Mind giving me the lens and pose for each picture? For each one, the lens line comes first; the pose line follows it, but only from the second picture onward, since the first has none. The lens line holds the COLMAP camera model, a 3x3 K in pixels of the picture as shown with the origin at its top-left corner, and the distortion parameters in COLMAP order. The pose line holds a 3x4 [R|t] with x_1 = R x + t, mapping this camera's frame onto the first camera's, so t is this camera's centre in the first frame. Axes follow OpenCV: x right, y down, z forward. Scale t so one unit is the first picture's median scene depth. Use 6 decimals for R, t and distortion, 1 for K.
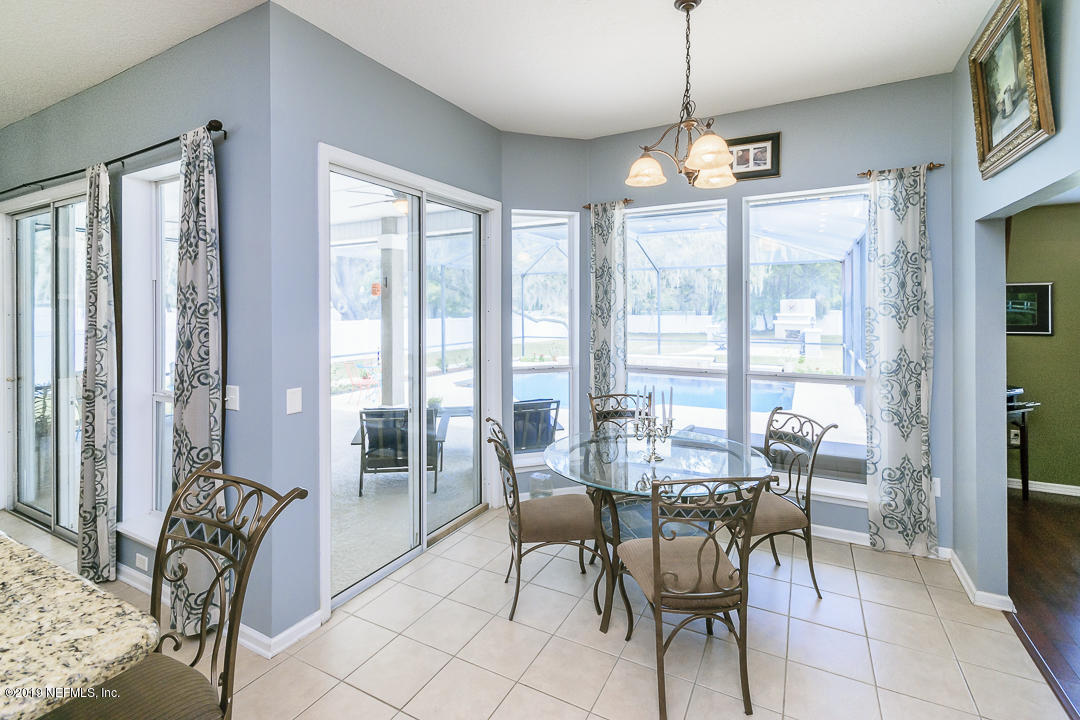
lens RADIAL K [[485.3, 0, 548.2], [0, 485.3, 306.0], [0, 0, 1]] dist [0.008394, -0.002301]
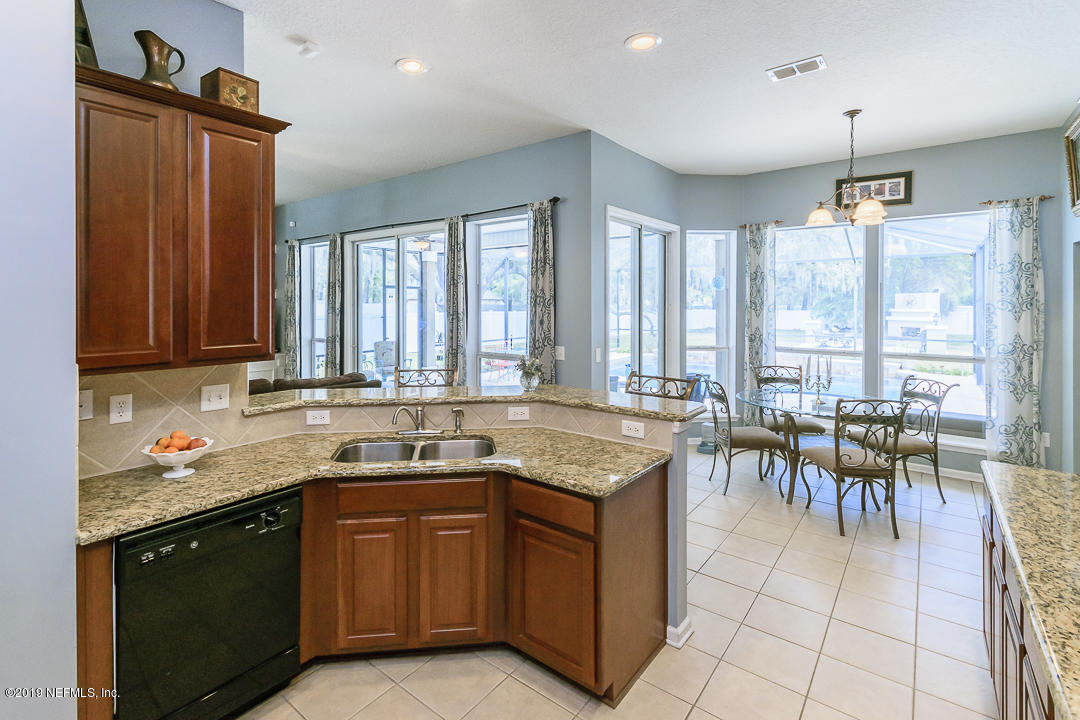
lens RADIAL K [[485.3, 0, 526.3], [0, 485.3, 300.9], [0, 0, 1]] dist [0.008394, -0.002301]
pose [[0.979993, 0.004456, -0.198983, -0.309357], [-0.003815, 0.999986, 0.003607, -0.004349], [0.198996, -0.002775, 0.979996, -0.550824]]
